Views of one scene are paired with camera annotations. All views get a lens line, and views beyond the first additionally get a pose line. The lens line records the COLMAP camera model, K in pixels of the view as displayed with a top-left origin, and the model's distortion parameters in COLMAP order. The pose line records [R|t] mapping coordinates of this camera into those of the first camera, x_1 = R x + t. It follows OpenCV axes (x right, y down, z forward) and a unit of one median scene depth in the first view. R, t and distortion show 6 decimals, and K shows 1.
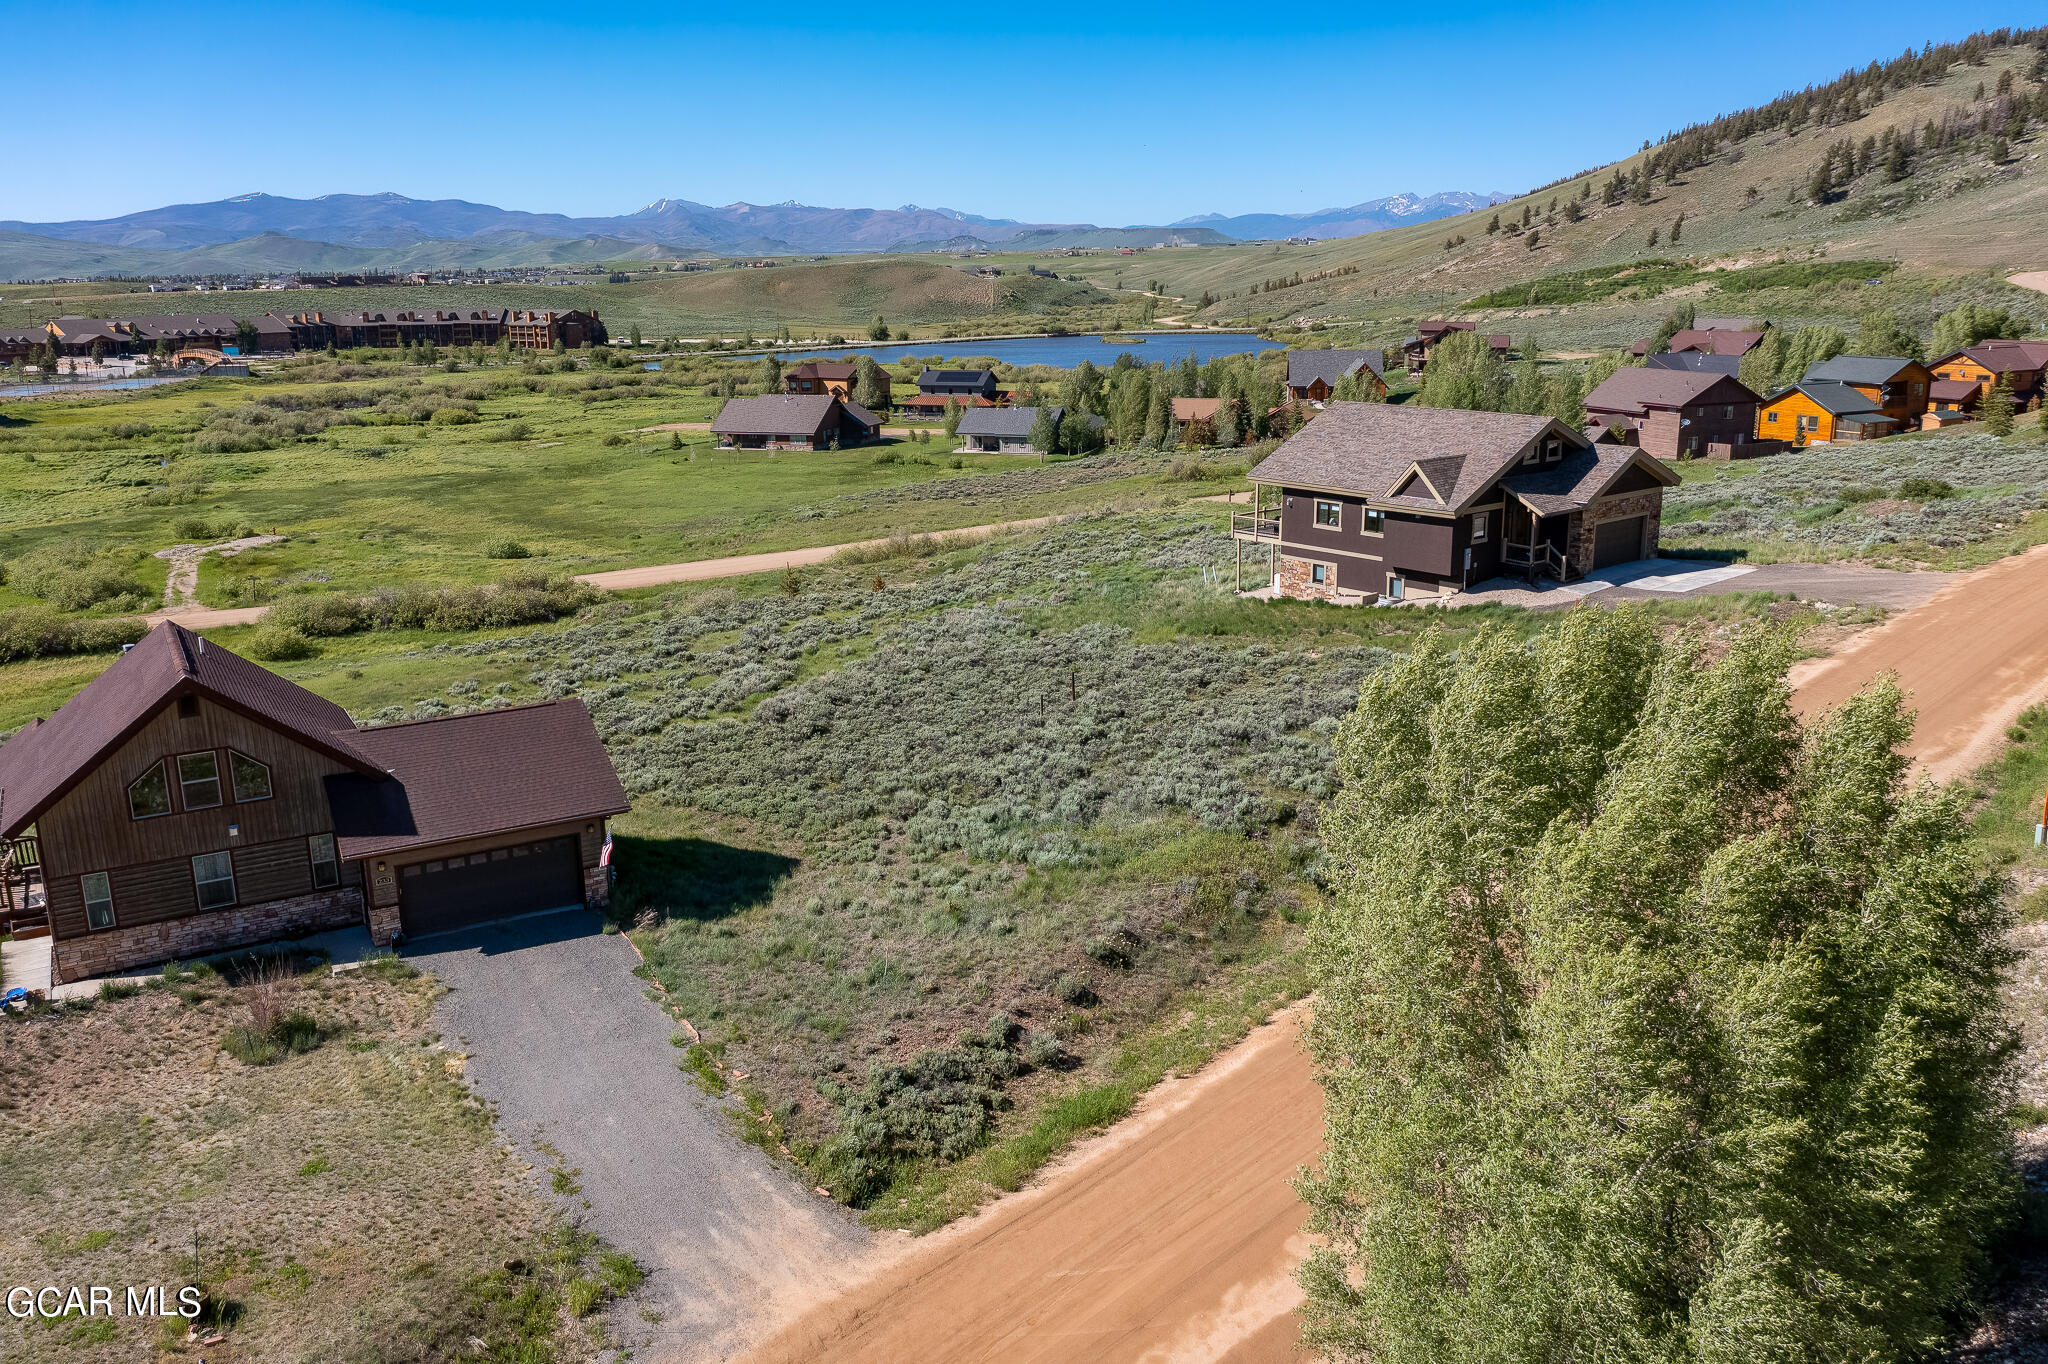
lens RADIAL K [[1611.4, 0, 1022.4], [0, 1611.4, 670.9], [0, 0, 1]] dist [-0.023535, 0.014045]
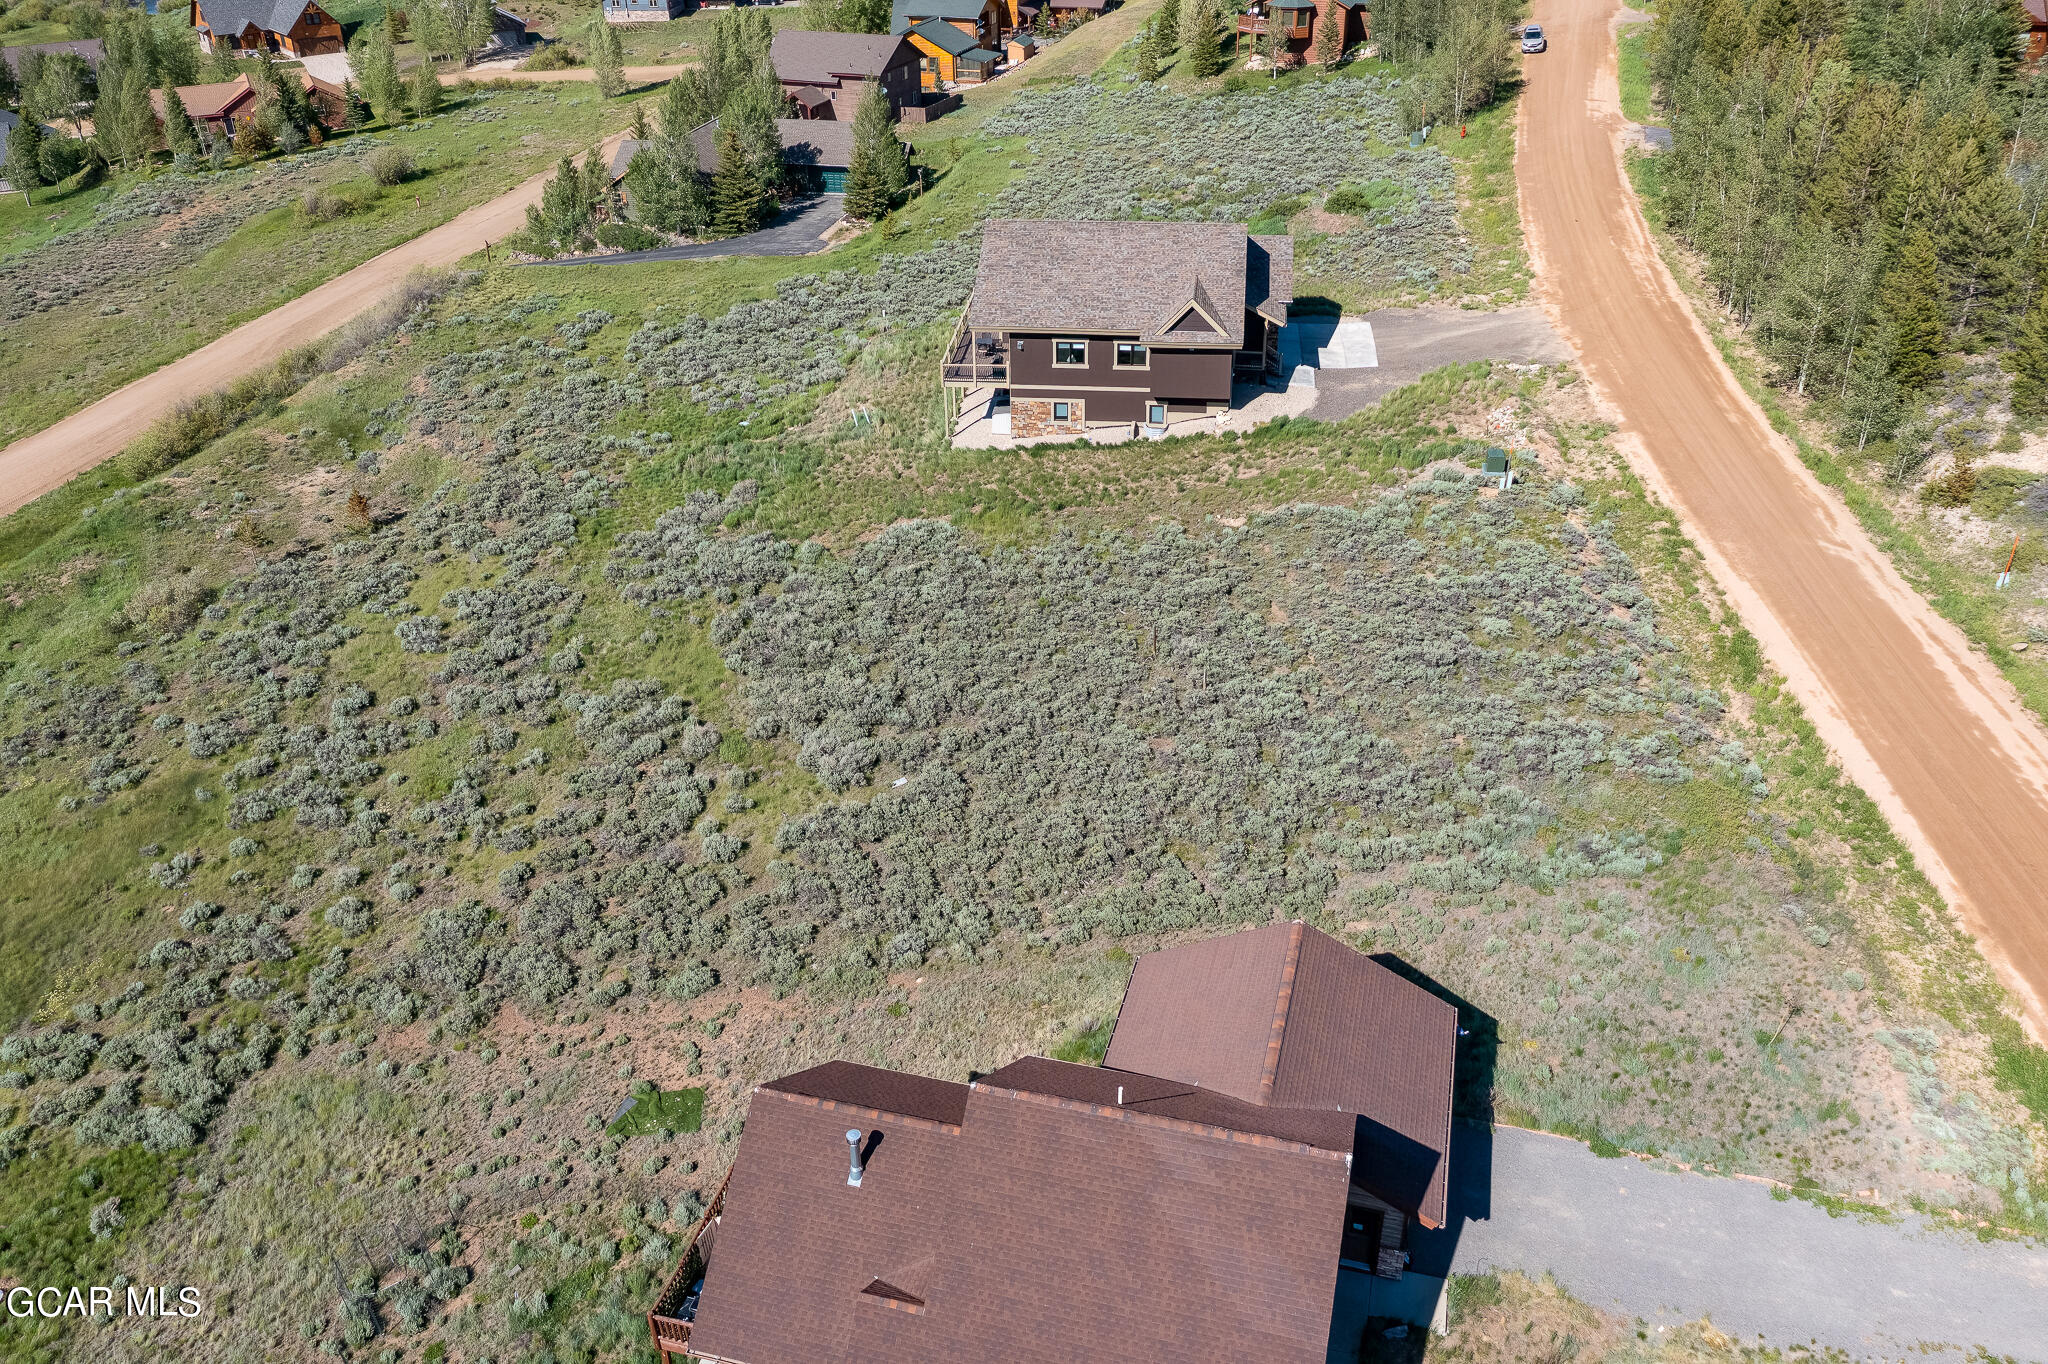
lens RADIAL K [[1611.4, 0, 1010.1], [0, 1611.4, 683.8], [0, 0, 1]] dist [-0.023535, 0.014045]
pose [[0.720129, -0.355475, 0.595862, -0.353110], [0.177543, 0.924604, 0.337024, -0.175357], [-0.670740, -0.136909, 0.728947, 0.188439]]
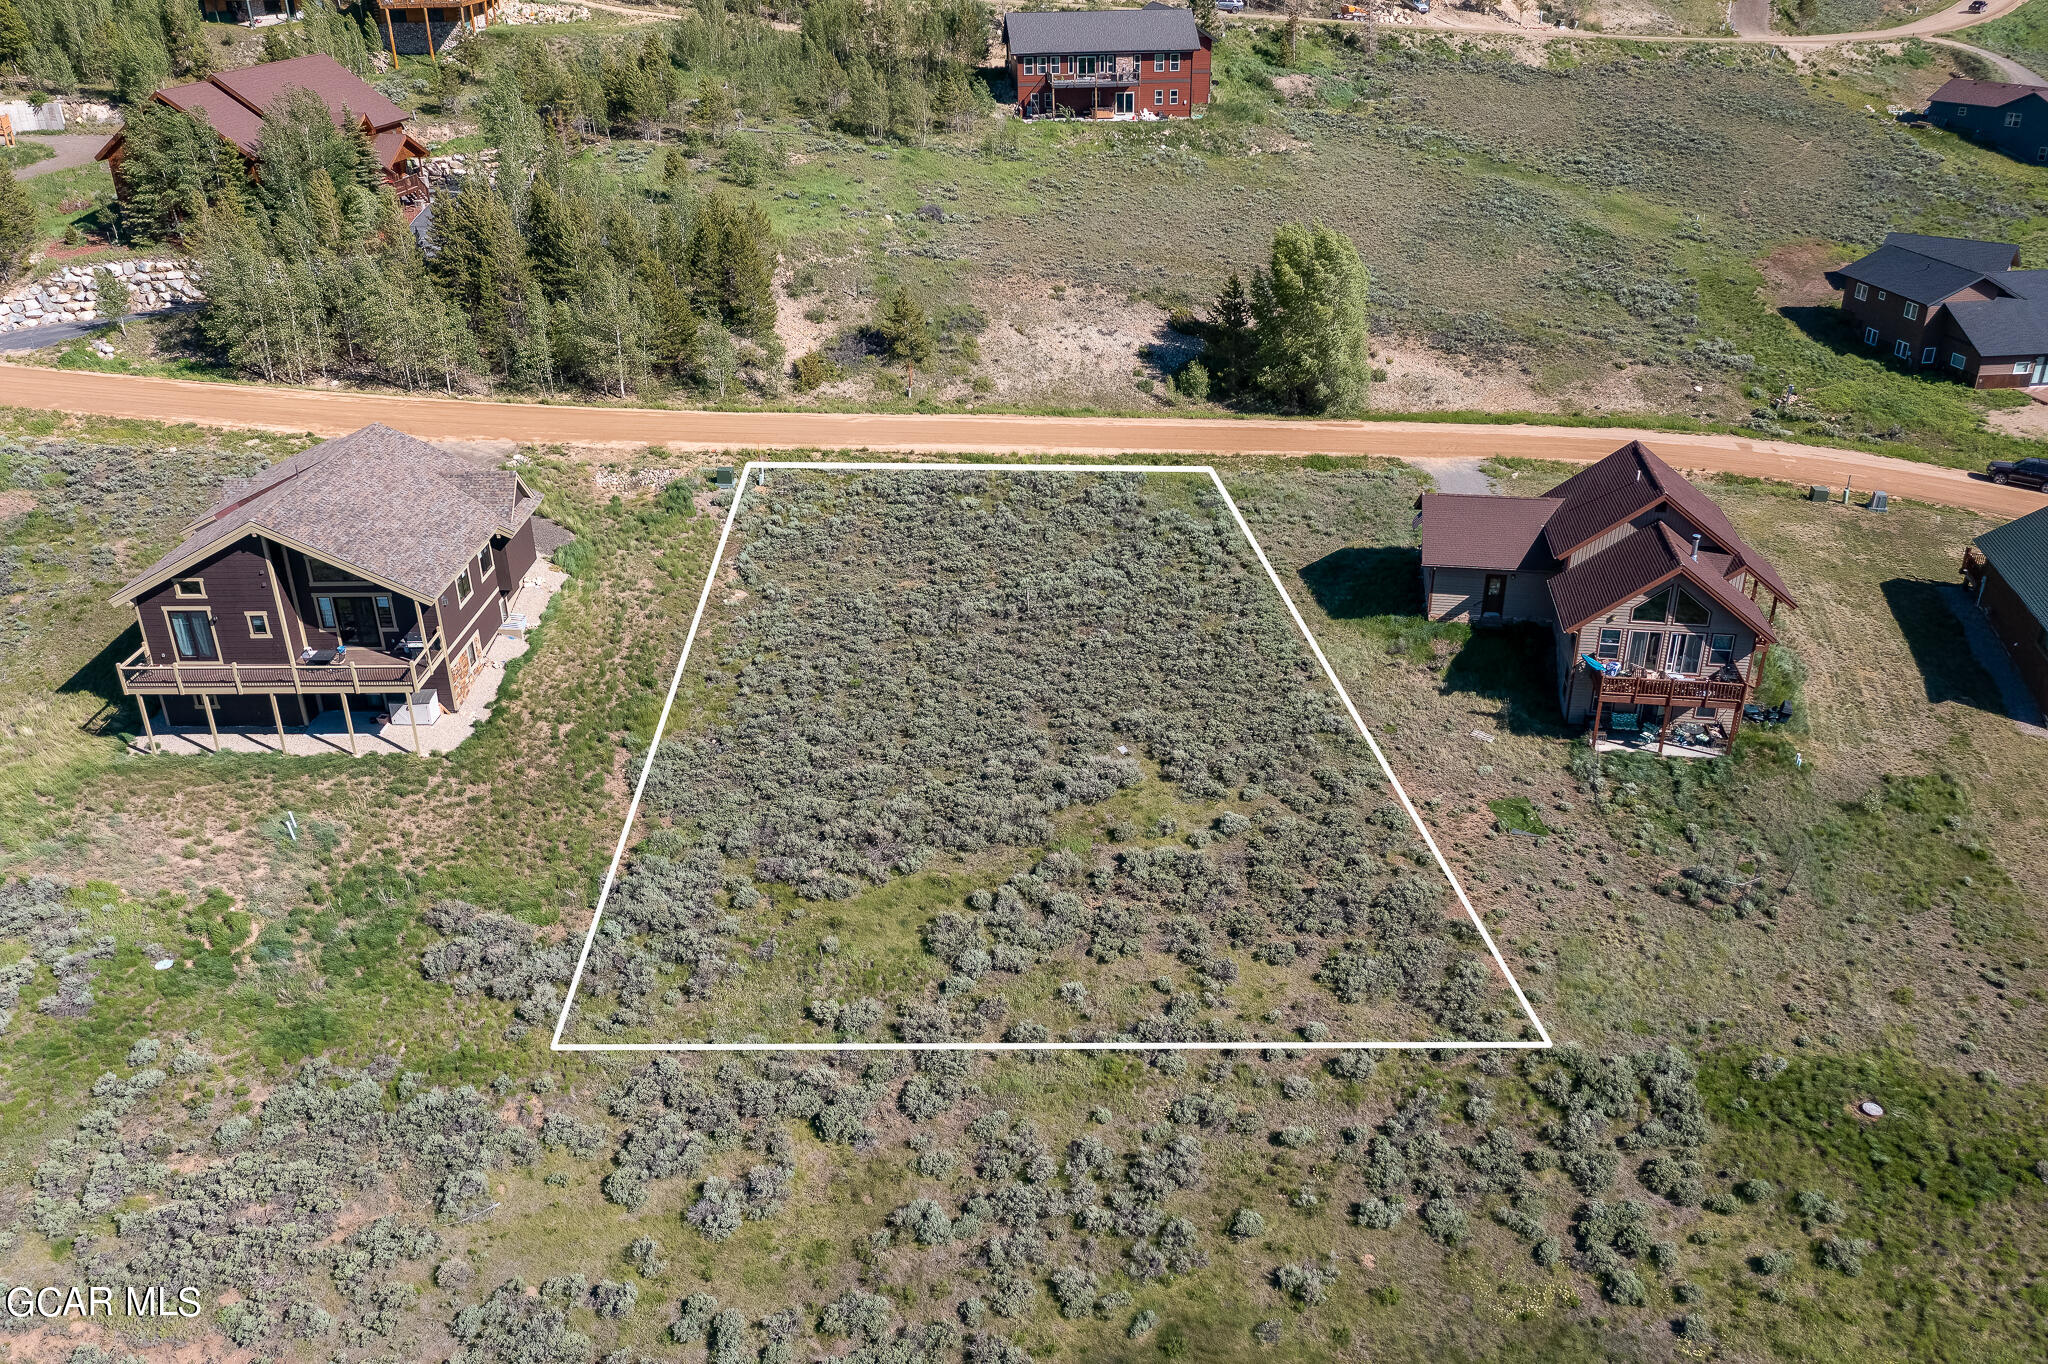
lens RADIAL K [[1611.4, 0, 1022.5], [0, 1611.4, 678.4], [0, 0, 1]] dist [-0.023535, 0.014045]
pose [[-0.764363, -0.262330, 0.589010, -0.403041], [0.180976, 0.789491, 0.586474, -0.362210], [-0.618868, 0.554875, -0.555982, 0.928947]]
